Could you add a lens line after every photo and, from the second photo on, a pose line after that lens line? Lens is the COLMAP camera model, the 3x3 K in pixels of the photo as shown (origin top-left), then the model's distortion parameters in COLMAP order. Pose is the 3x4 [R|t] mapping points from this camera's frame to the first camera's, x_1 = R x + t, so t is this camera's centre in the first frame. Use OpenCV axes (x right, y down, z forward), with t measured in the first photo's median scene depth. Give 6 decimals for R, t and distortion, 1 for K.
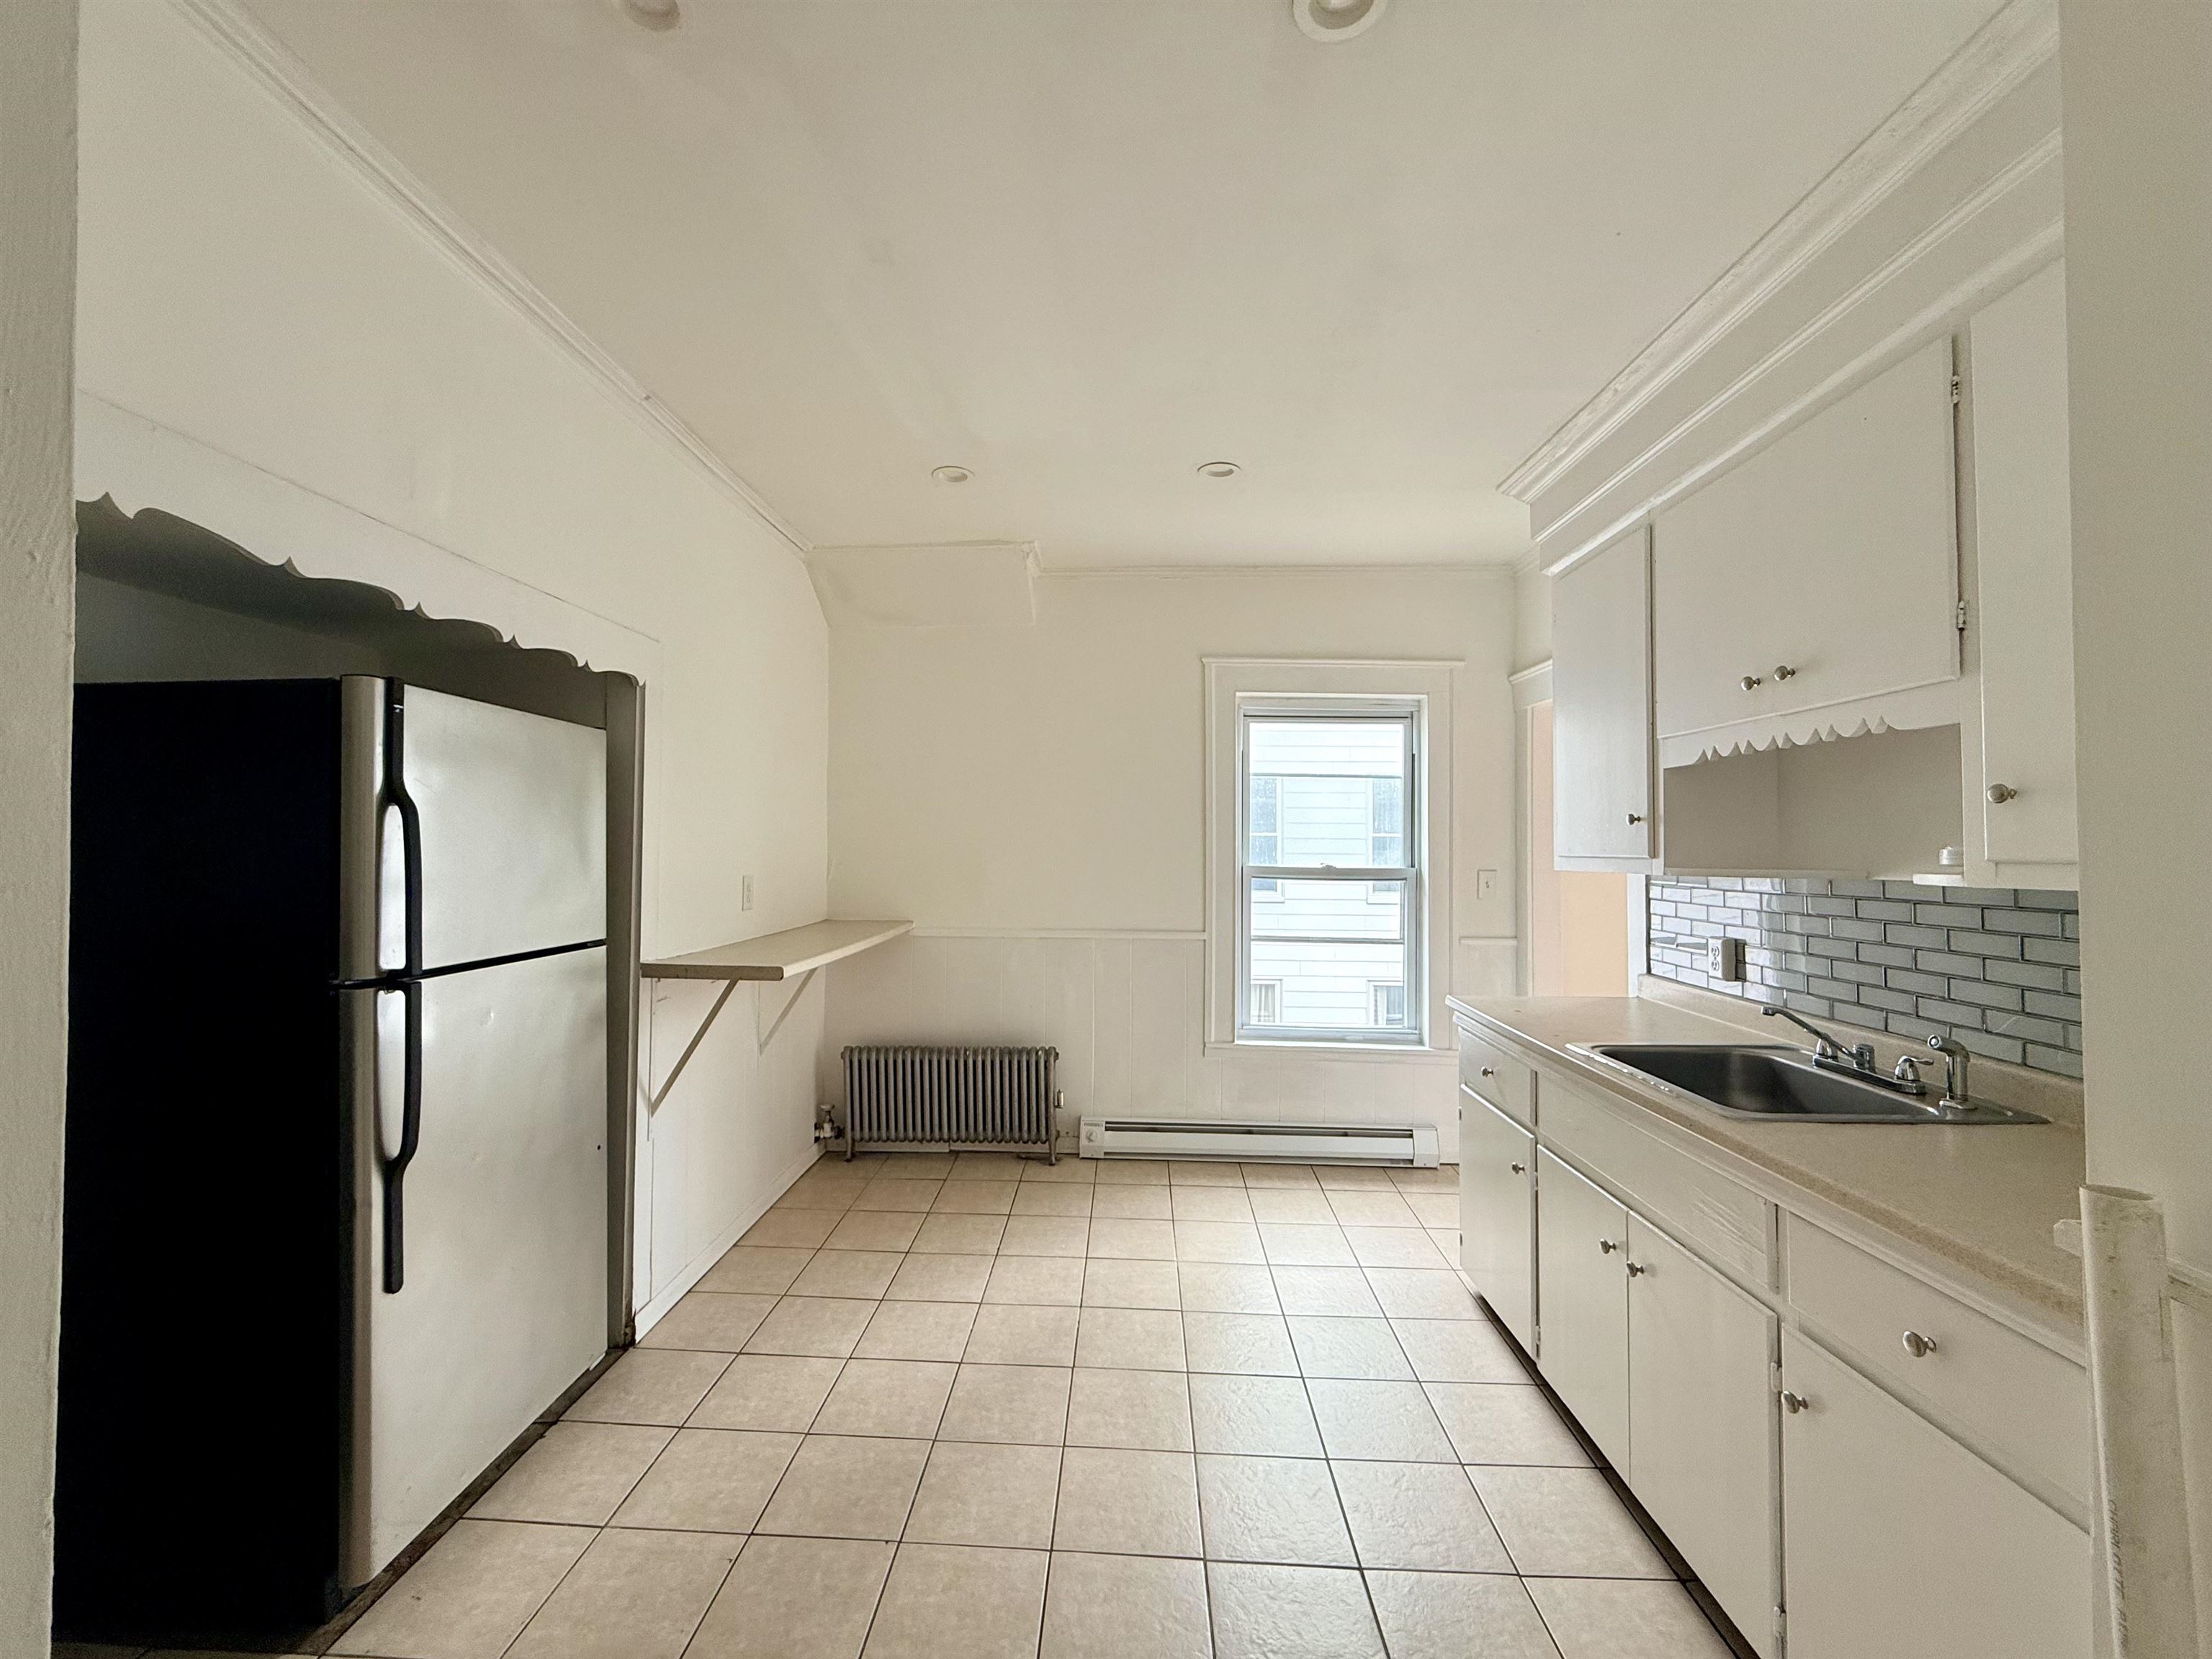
lens RADIAL K [[881.9, 0, 1096.7], [0, 881.9, 827.9], [0, 0, 1]] dist [-0.000408, 0.000074]
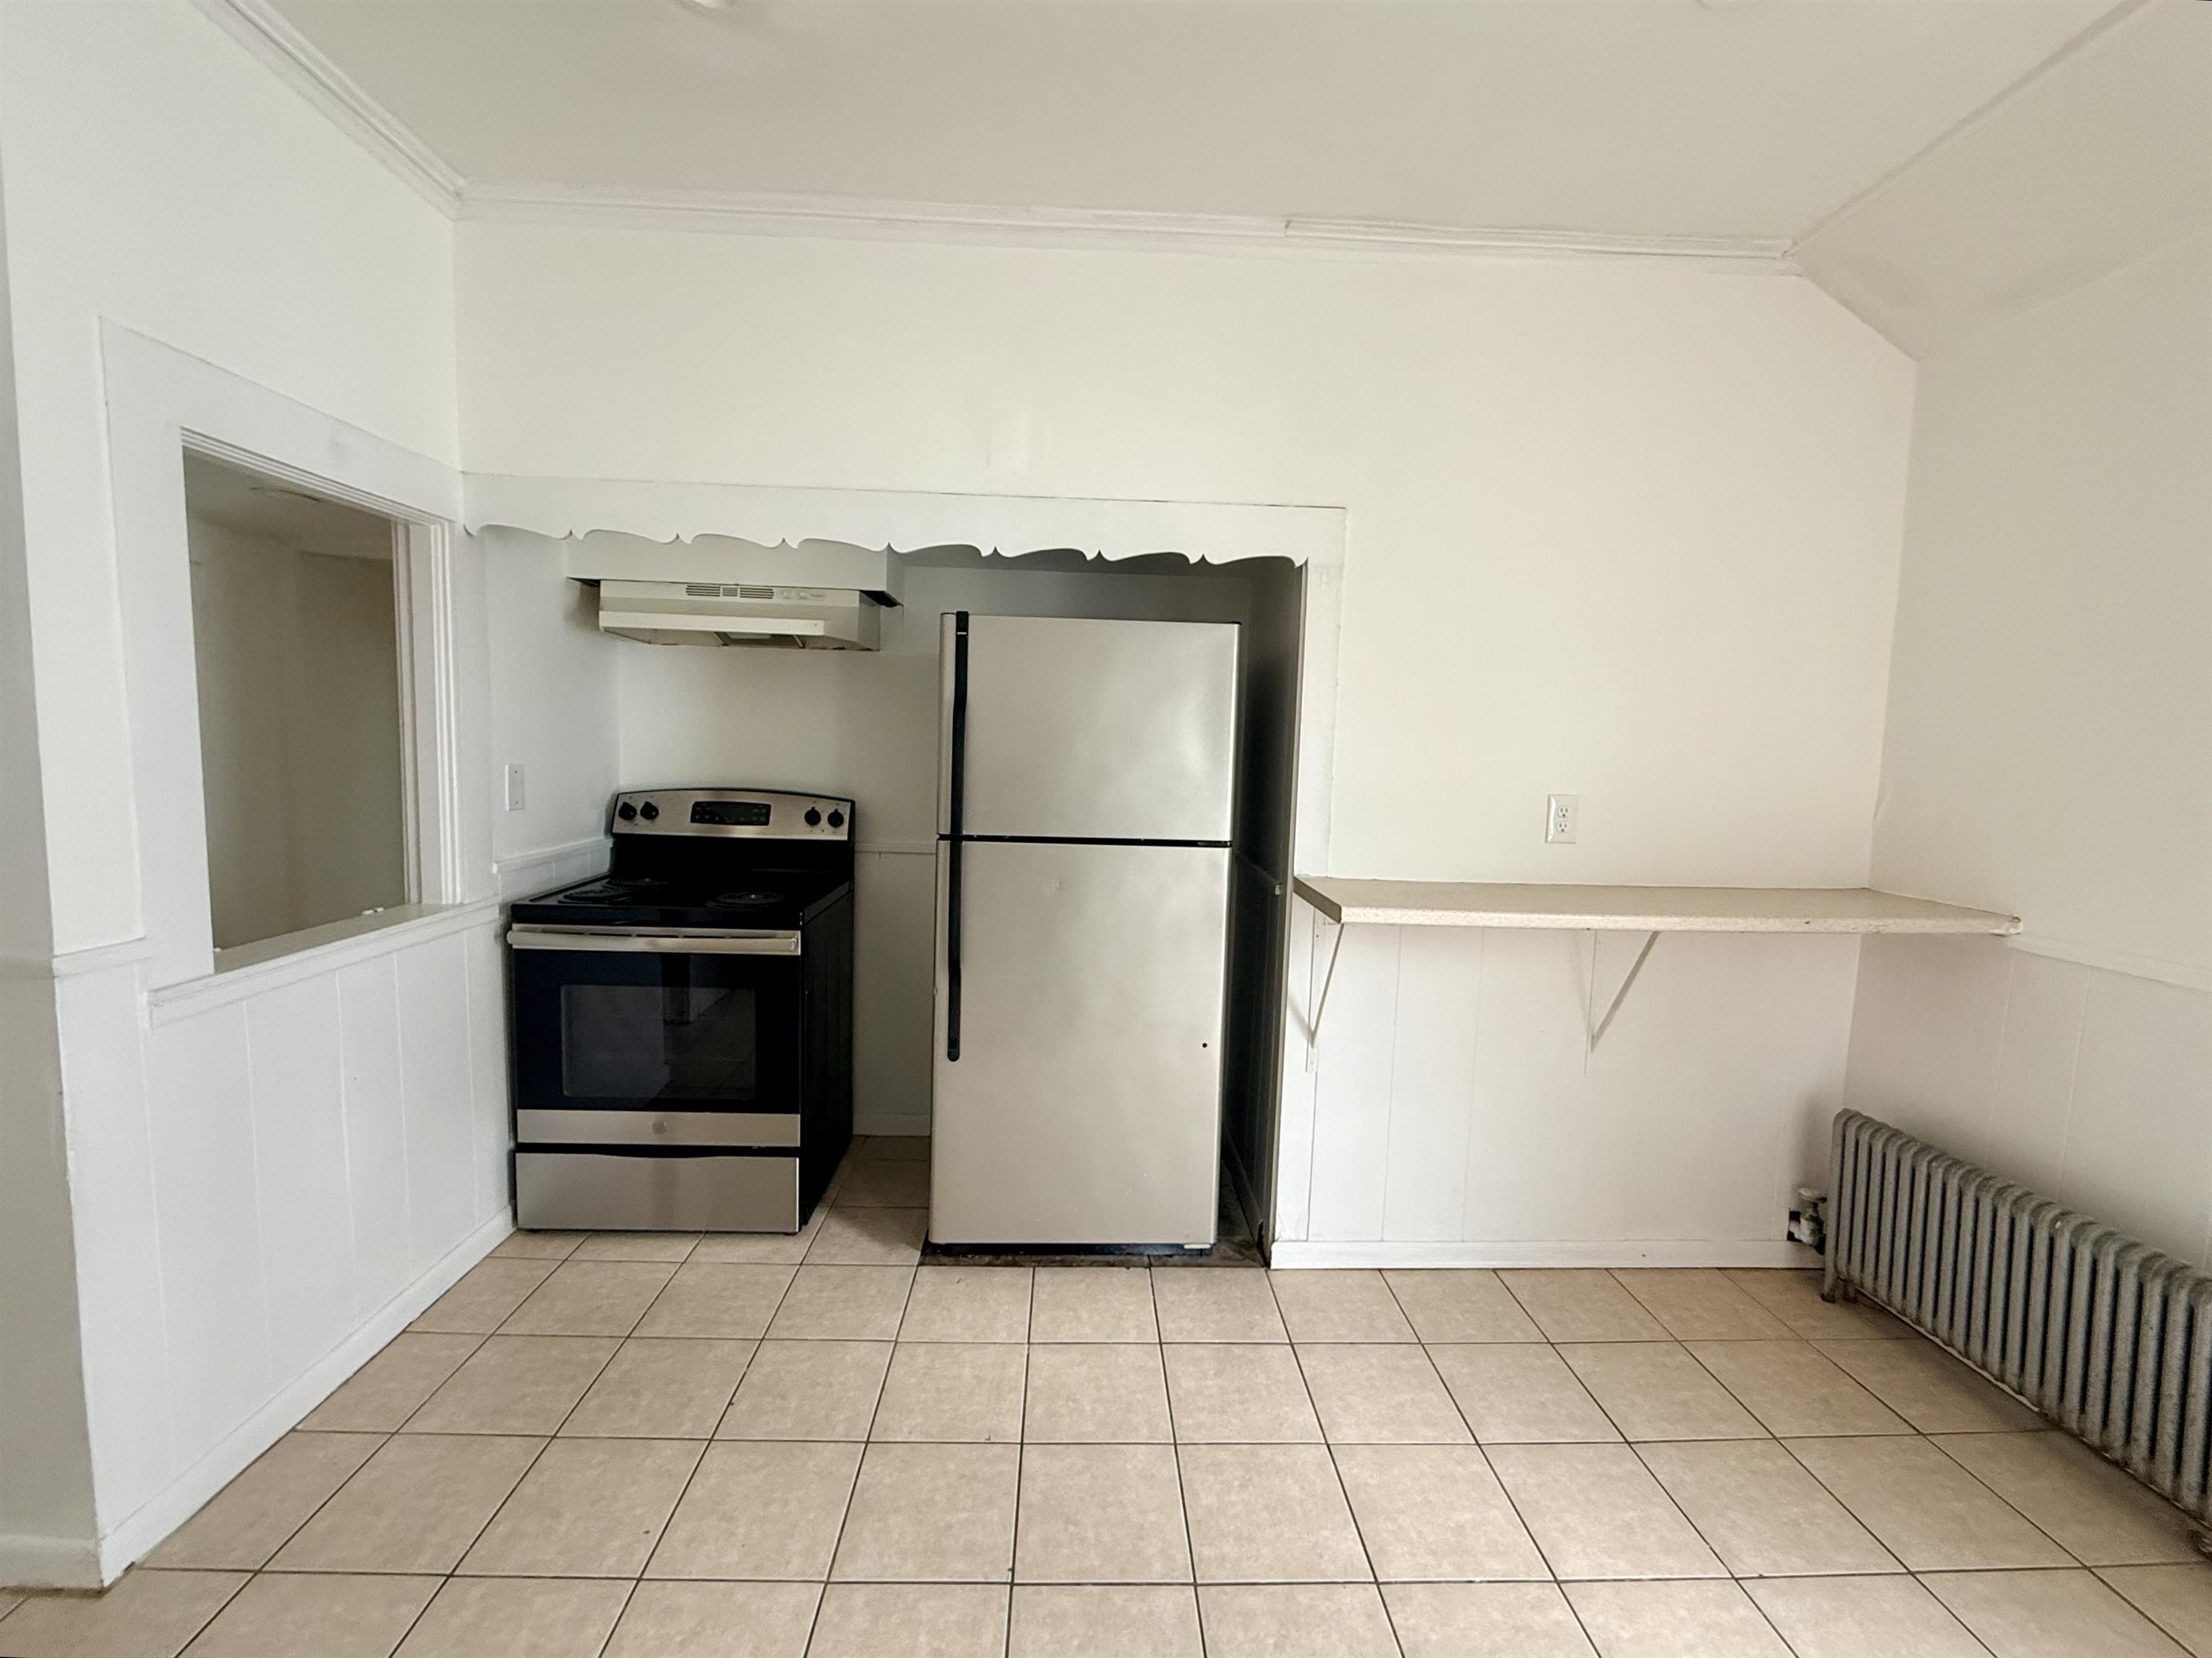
lens RADIAL K [[928.1, 0, 1093.5], [0, 928.1, 824.3], [0, 0, 1]] dist [-0.001683, -0.000134]
pose [[0.069554, 0.084226, -0.994016, 0.274866], [-0.003197, 0.996443, 0.084208, 0.013180], [0.997573, -0.002679, 0.069576, 0.478946]]
